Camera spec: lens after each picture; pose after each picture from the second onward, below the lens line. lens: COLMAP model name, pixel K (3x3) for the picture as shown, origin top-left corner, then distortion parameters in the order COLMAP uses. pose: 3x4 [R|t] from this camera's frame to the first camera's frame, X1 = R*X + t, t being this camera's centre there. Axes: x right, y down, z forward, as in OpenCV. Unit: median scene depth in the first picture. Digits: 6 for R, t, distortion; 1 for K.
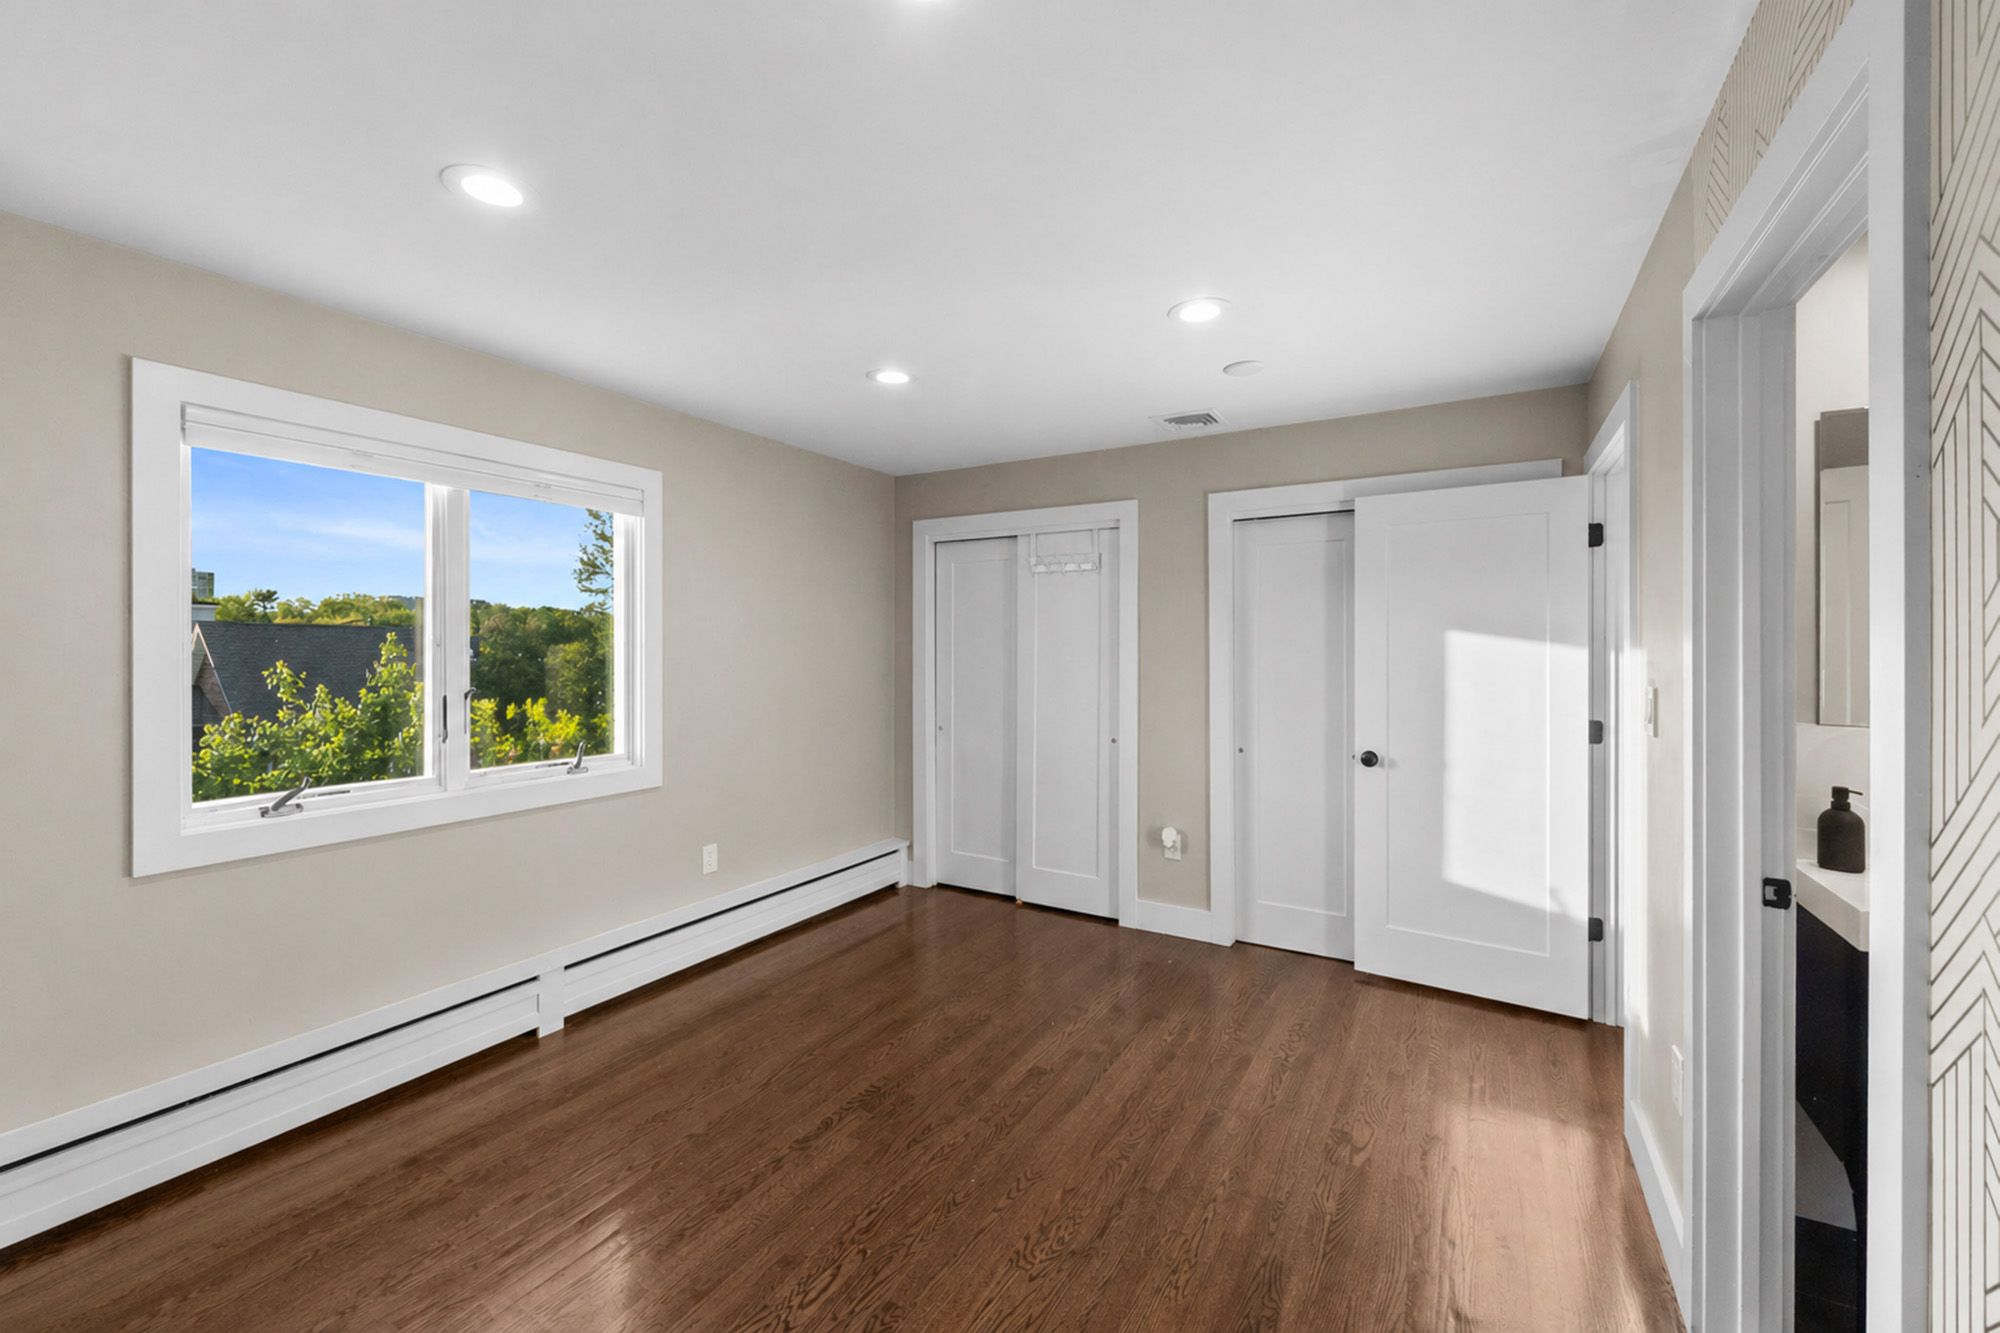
lens RADIAL K [[786.7, 0, 1002.5], [0, 786.7, 652.8], [0, 0, 1]] dist [0.000528, -0.000196]
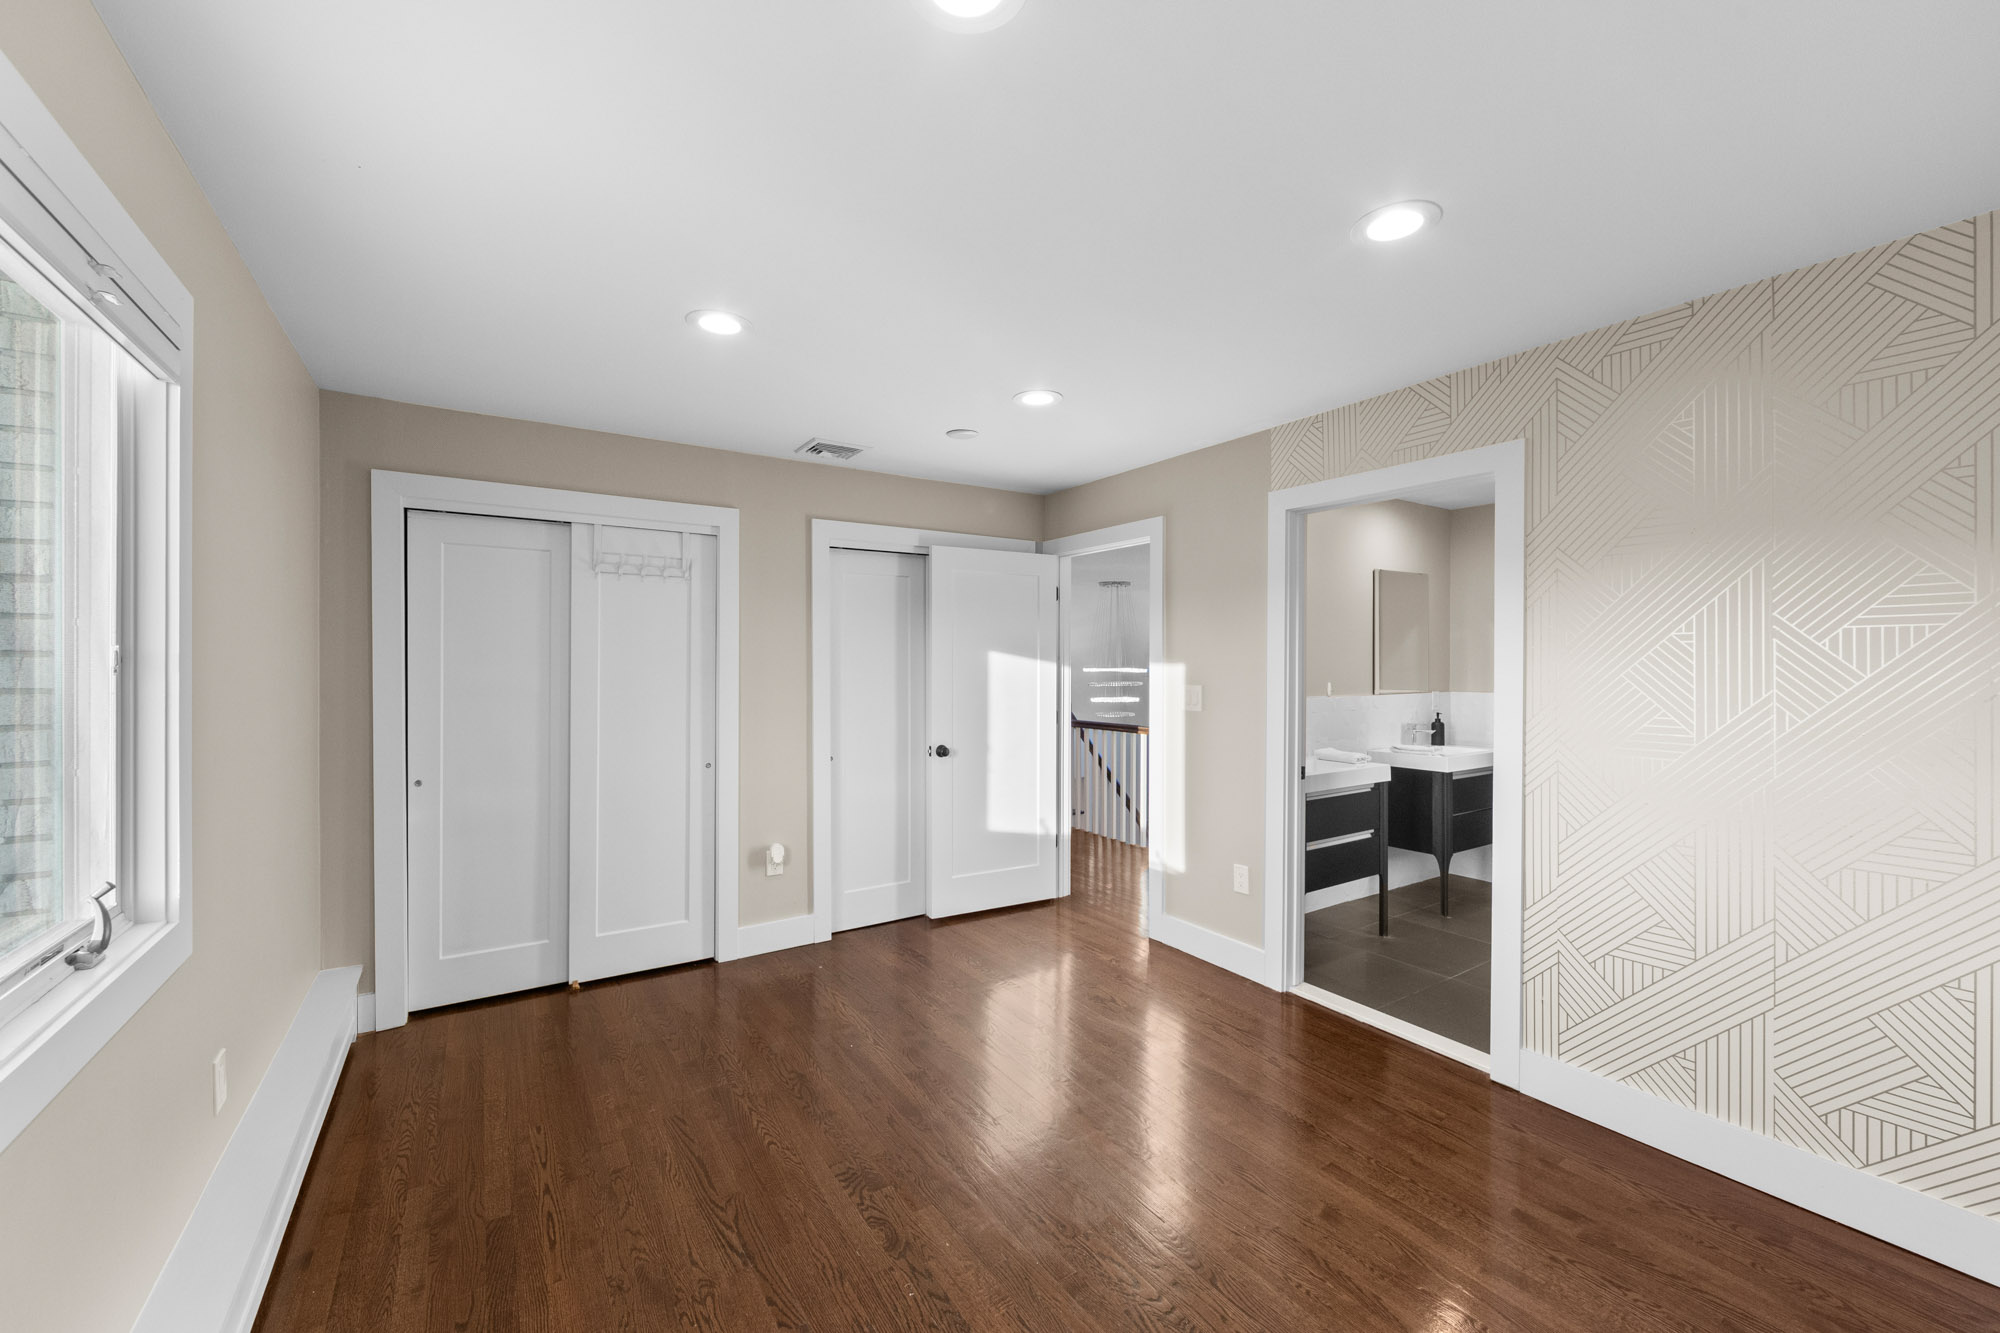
lens RADIAL K [[786.7, 0, 1002.5], [0, 786.7, 652.8], [0, 0, 1]] dist [0.000528, -0.000196]
pose [[0.445397, 0.007386, 0.895303, -0.590254], [0.006282, 0.999916, -0.011375, -0.007925], [-0.895311, 0.010691, 0.445313, 0.308966]]
